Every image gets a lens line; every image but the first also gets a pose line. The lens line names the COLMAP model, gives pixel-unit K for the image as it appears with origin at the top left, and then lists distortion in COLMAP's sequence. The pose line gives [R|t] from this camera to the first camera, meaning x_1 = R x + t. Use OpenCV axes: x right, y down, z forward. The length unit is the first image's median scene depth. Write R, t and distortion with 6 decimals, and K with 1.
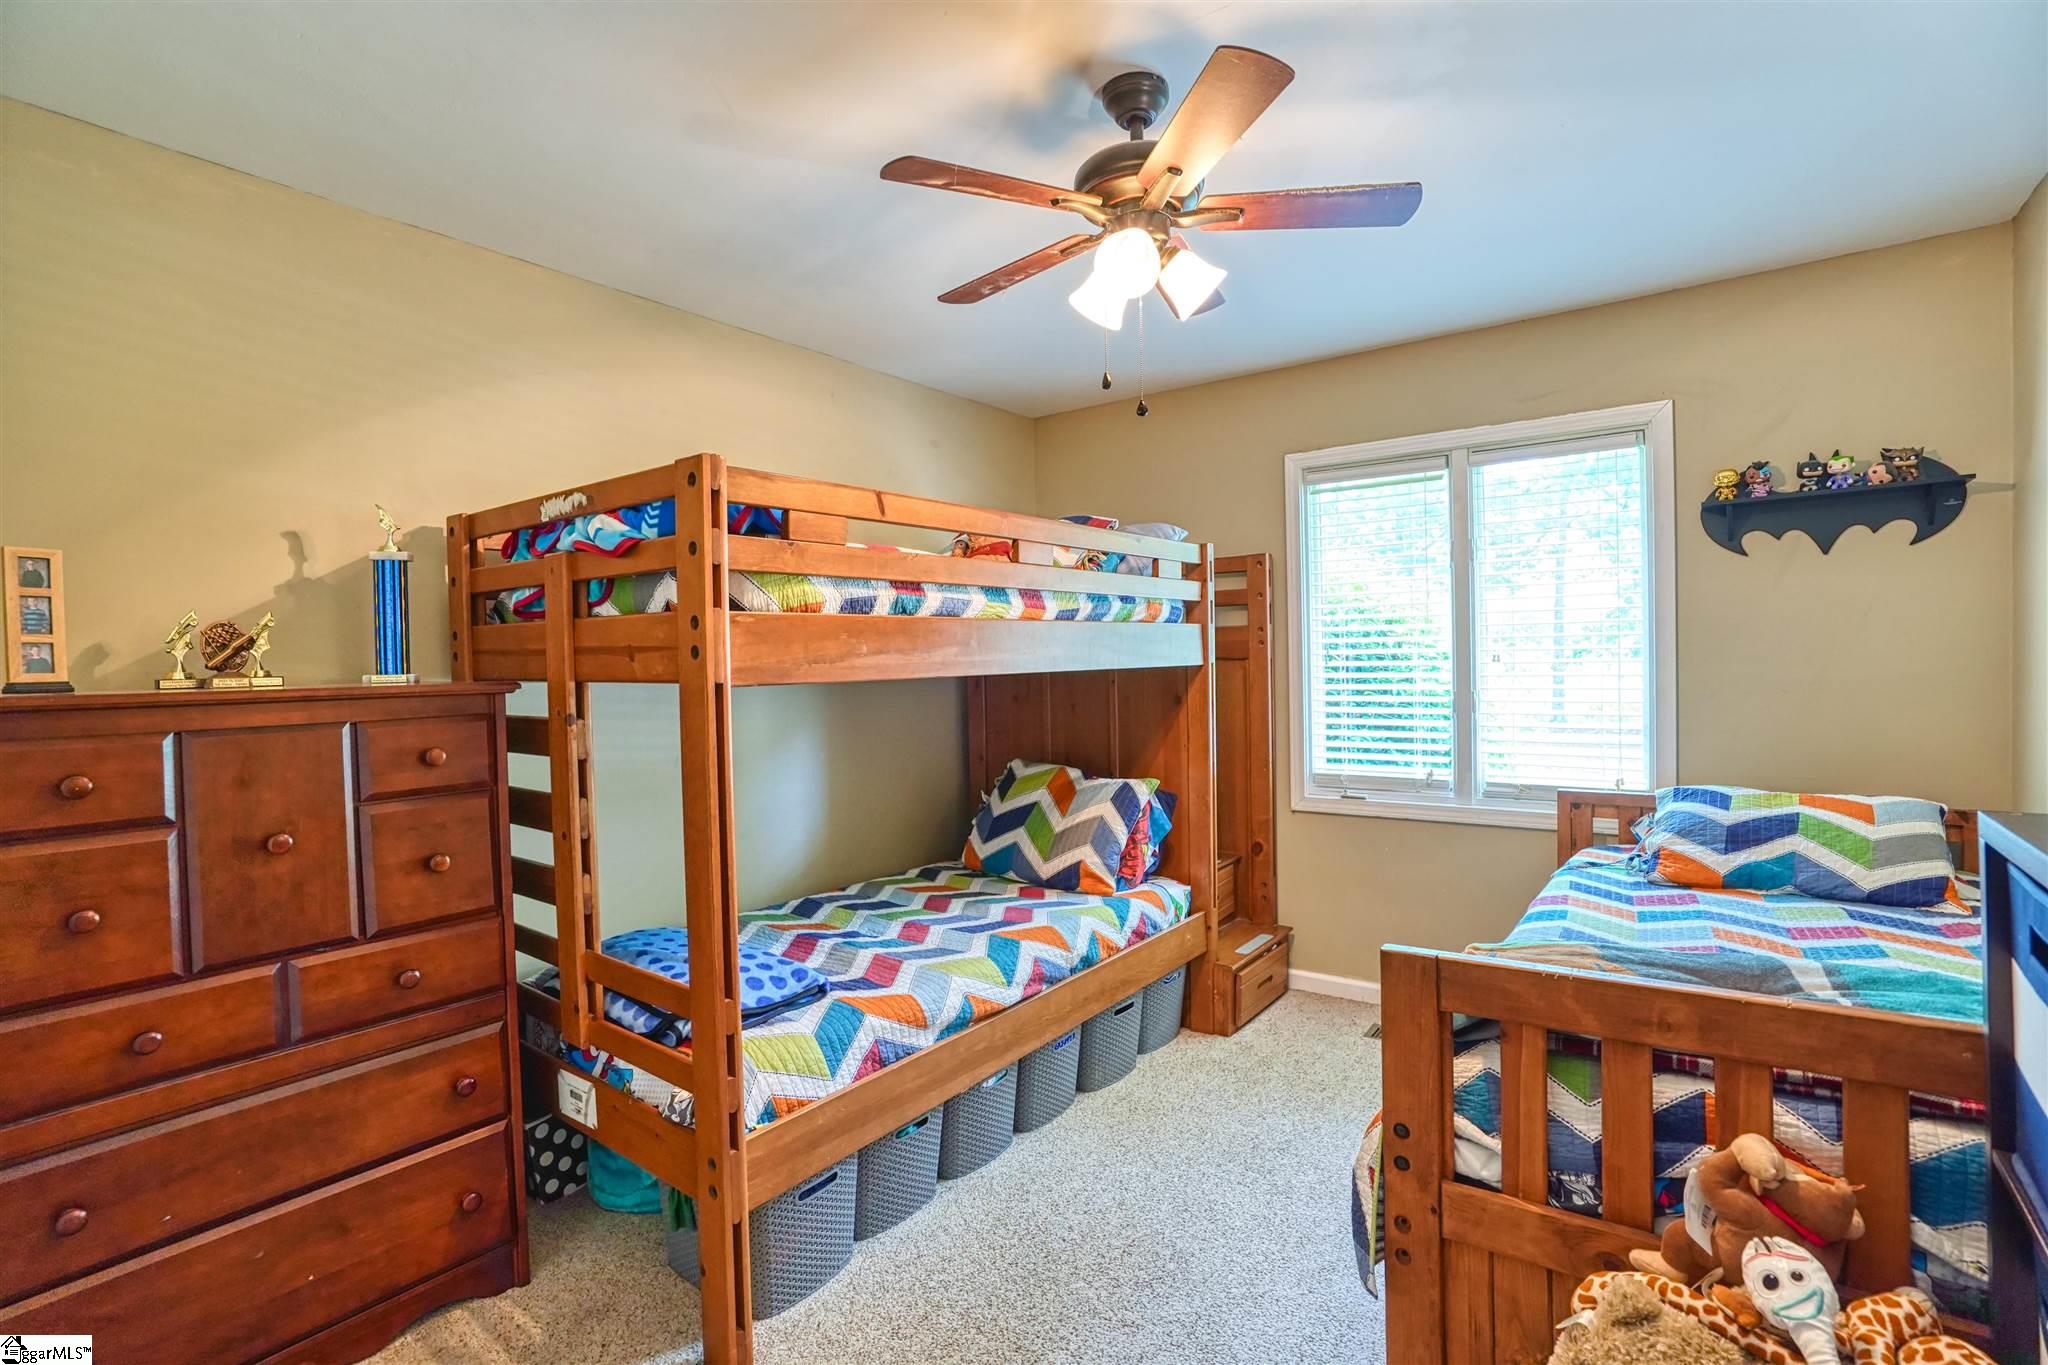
lens RADIAL K [[956.1, 0, 1013.7], [0, 956.1, 677.6], [0, 0, 1]] dist [-0.068674, 0.035183]
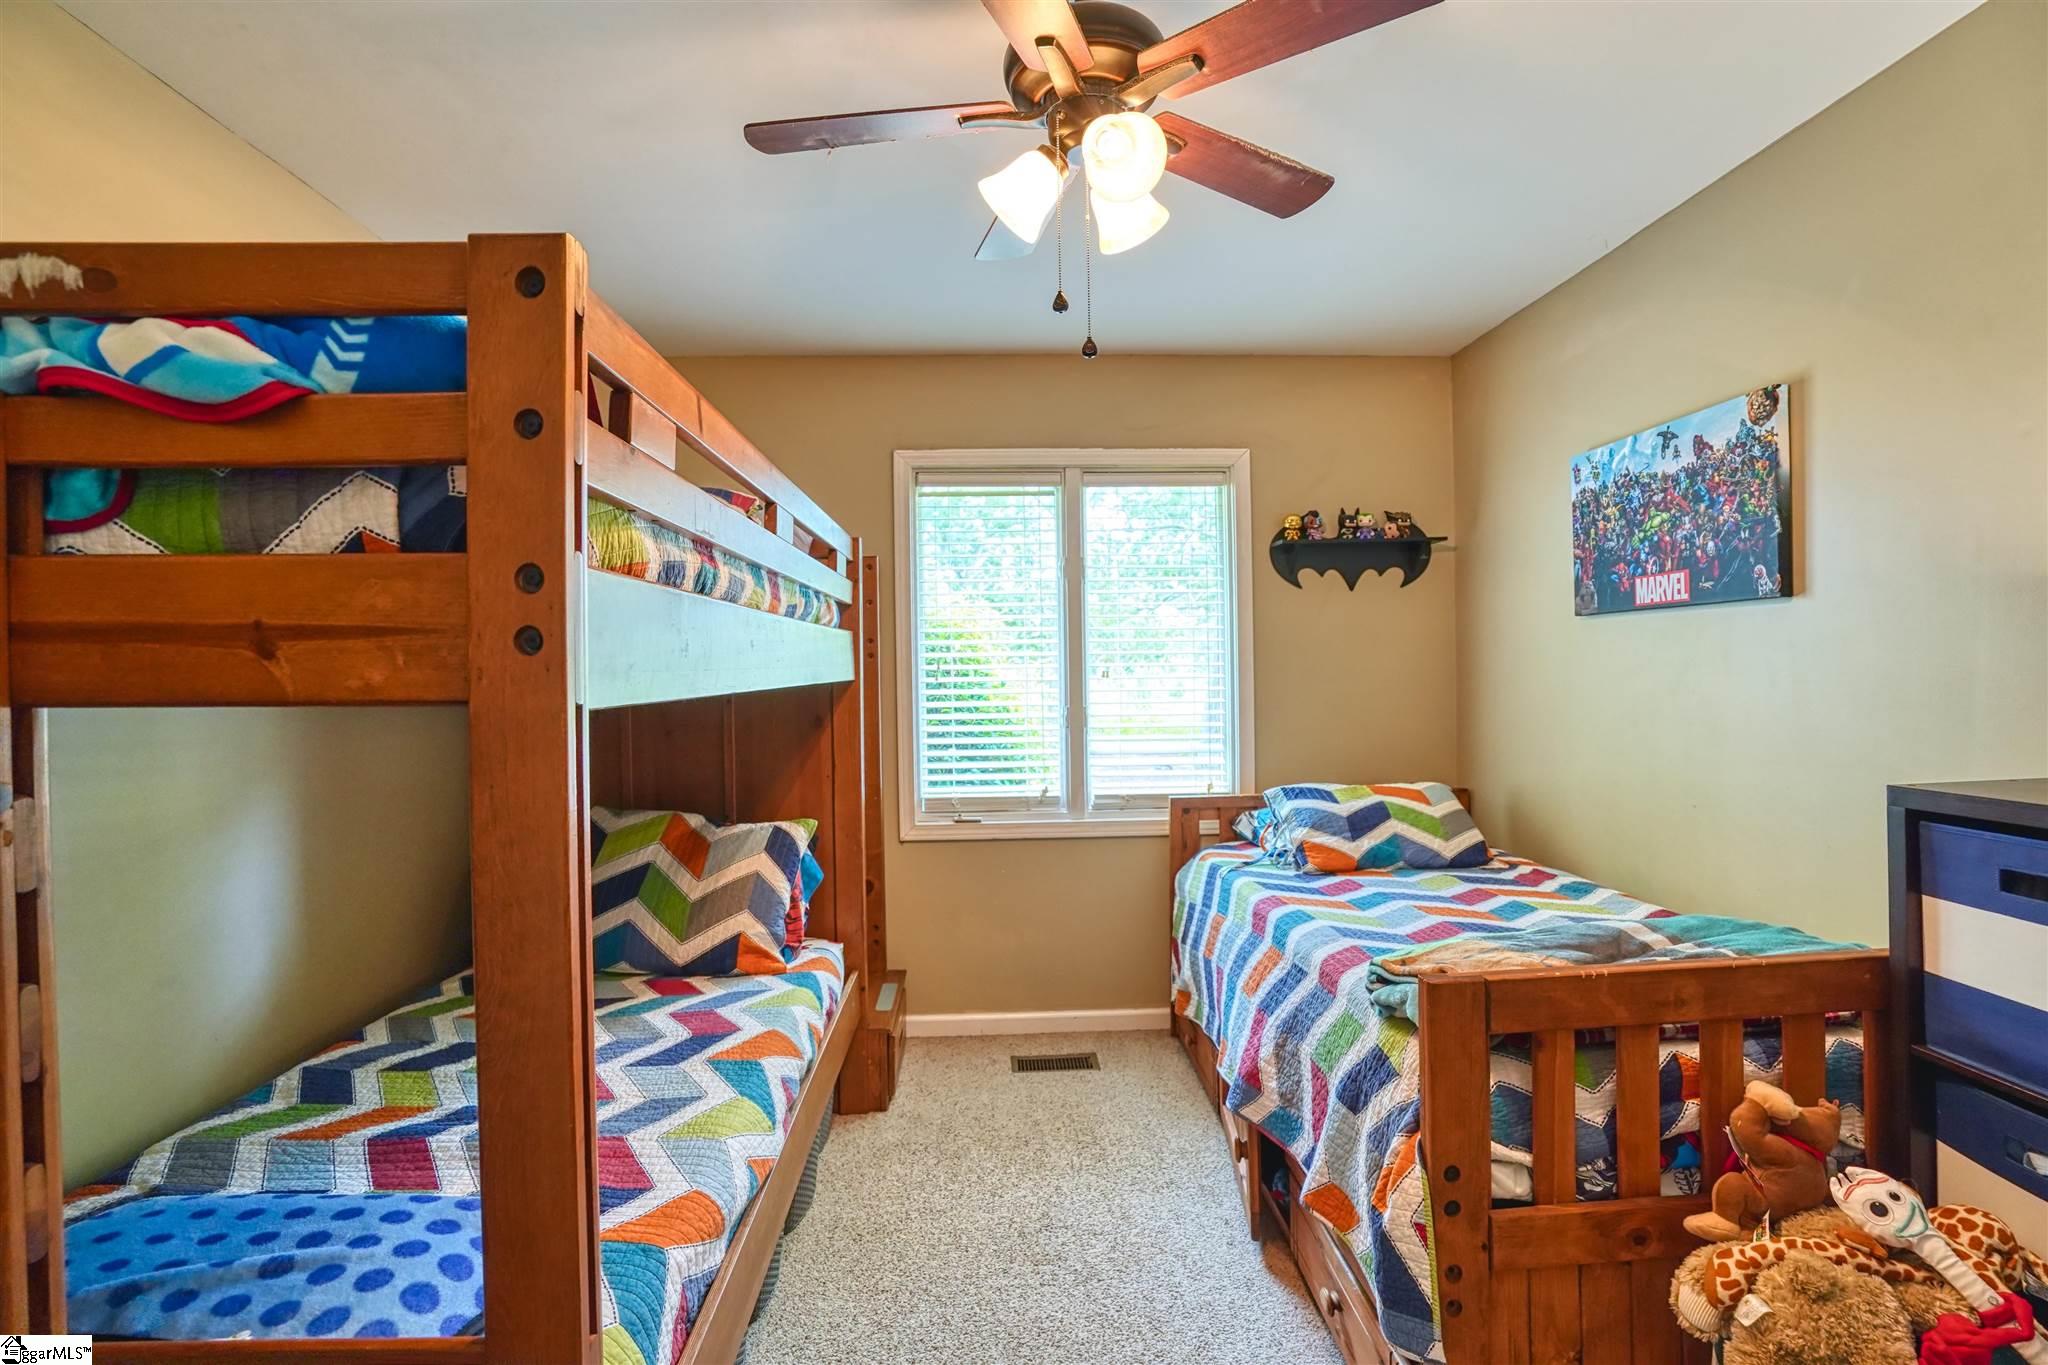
lens RADIAL K [[964.3, 0, 1023.6], [0, 964.3, 679.2], [0, 0, 1]] dist [-0.057410, 0.023511]
pose [[0.772375, 0.003229, 0.635159, -0.283393], [0.009652, 0.999812, -0.016821, 0.002611], [-0.635094, 0.019123, 0.772198, 0.297297]]
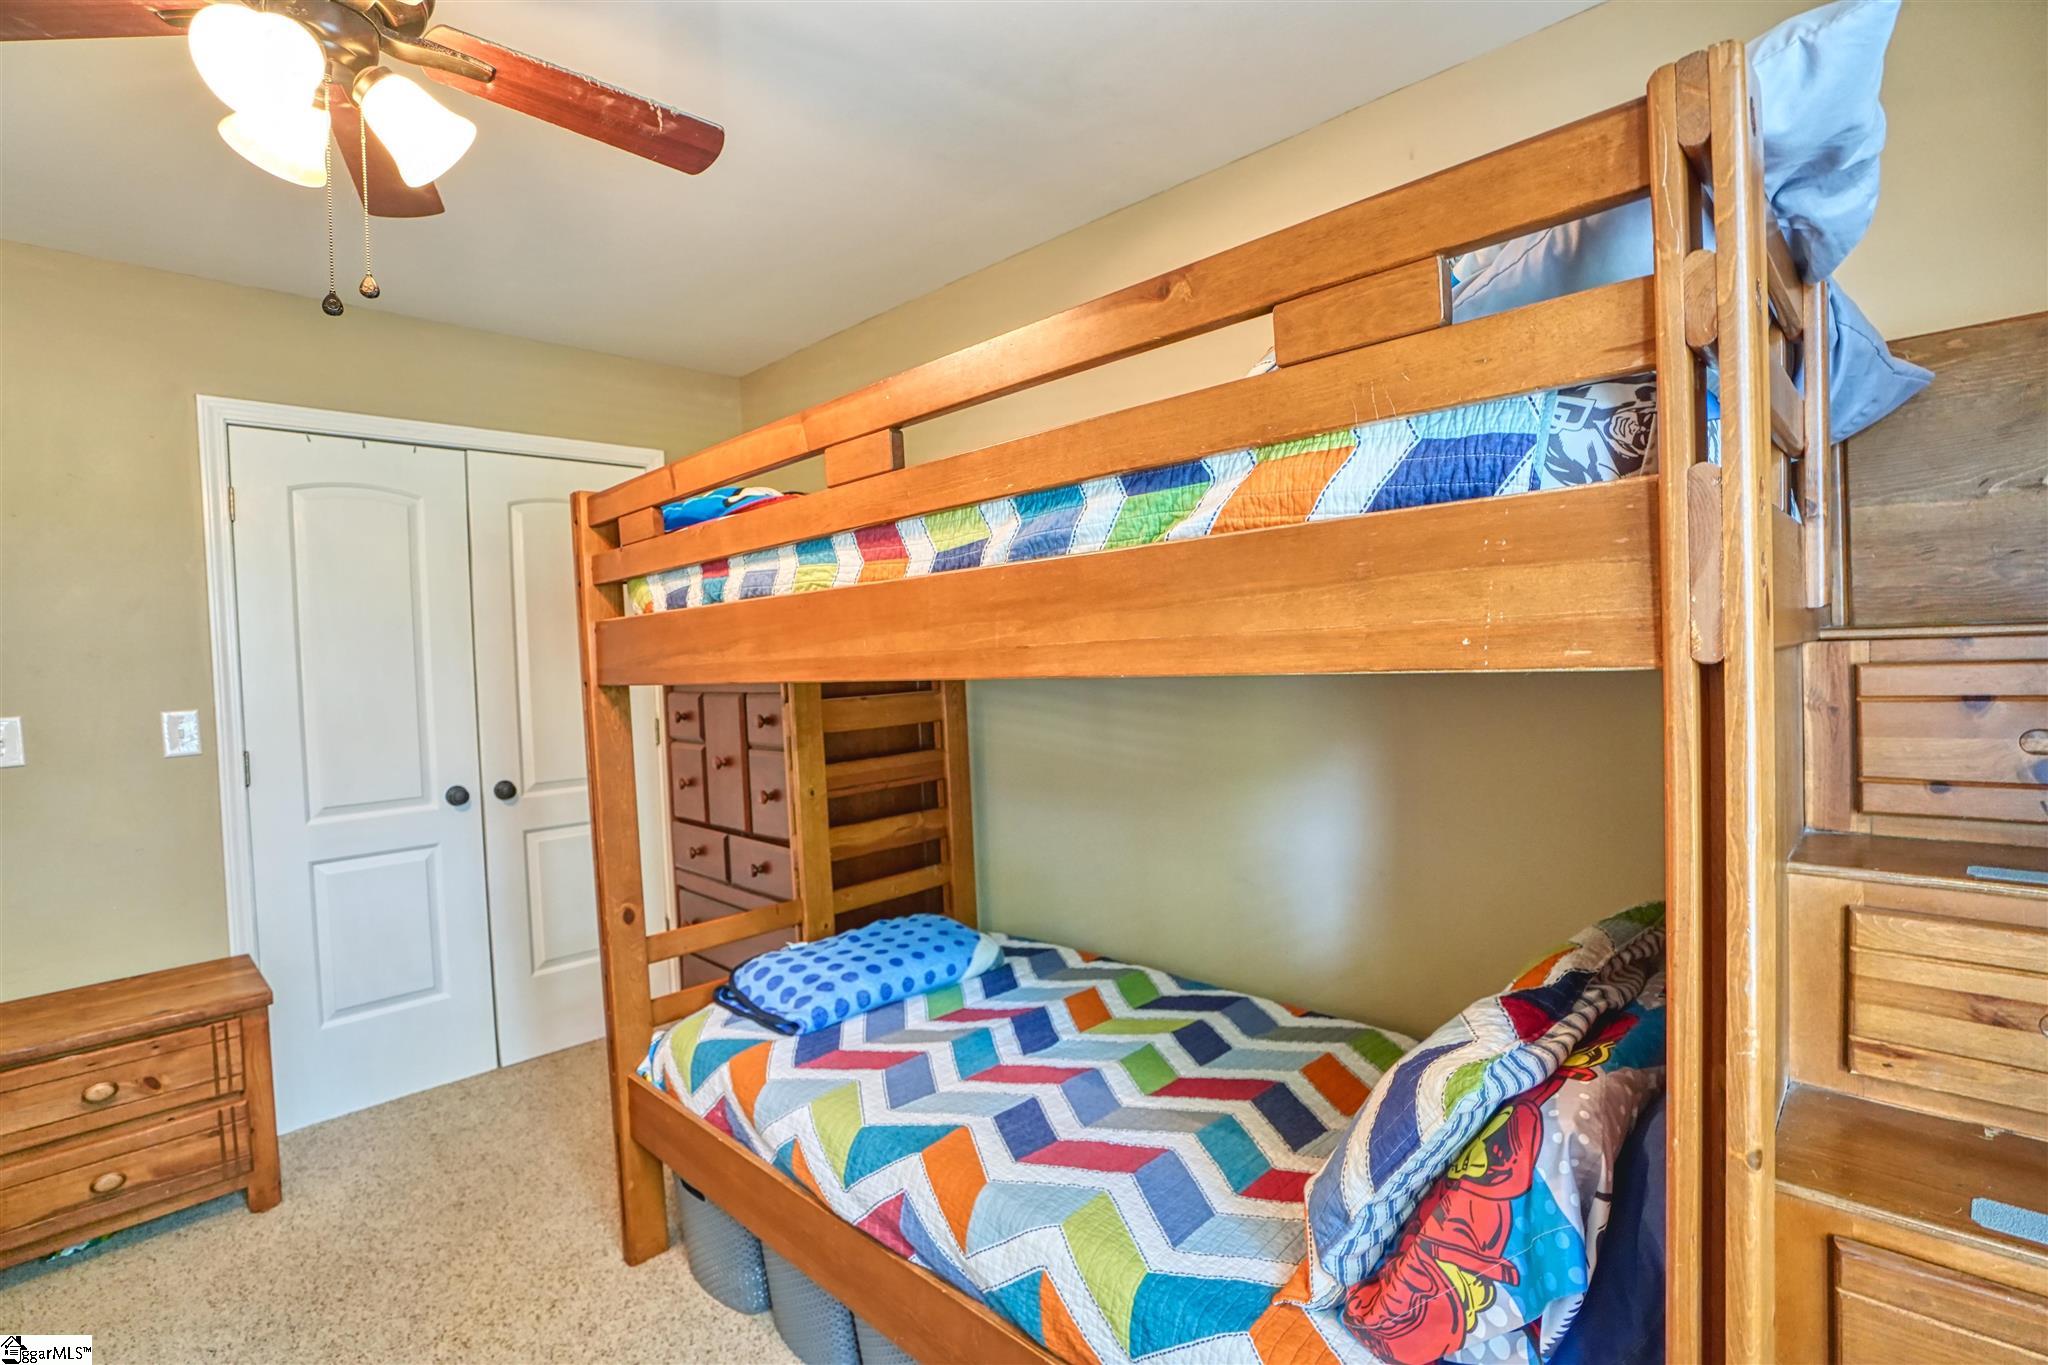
lens RADIAL K [[964.3, 0, 1023.6], [0, 964.3, 679.2], [0, 0, 1]] dist [-0.057410, 0.023511]
pose [[-0.130993, 0.052457, -0.989995, 0.519512], [0.020088, 0.998535, 0.050251, -0.029665], [0.991180, -0.013305, -0.131855, 1.088993]]
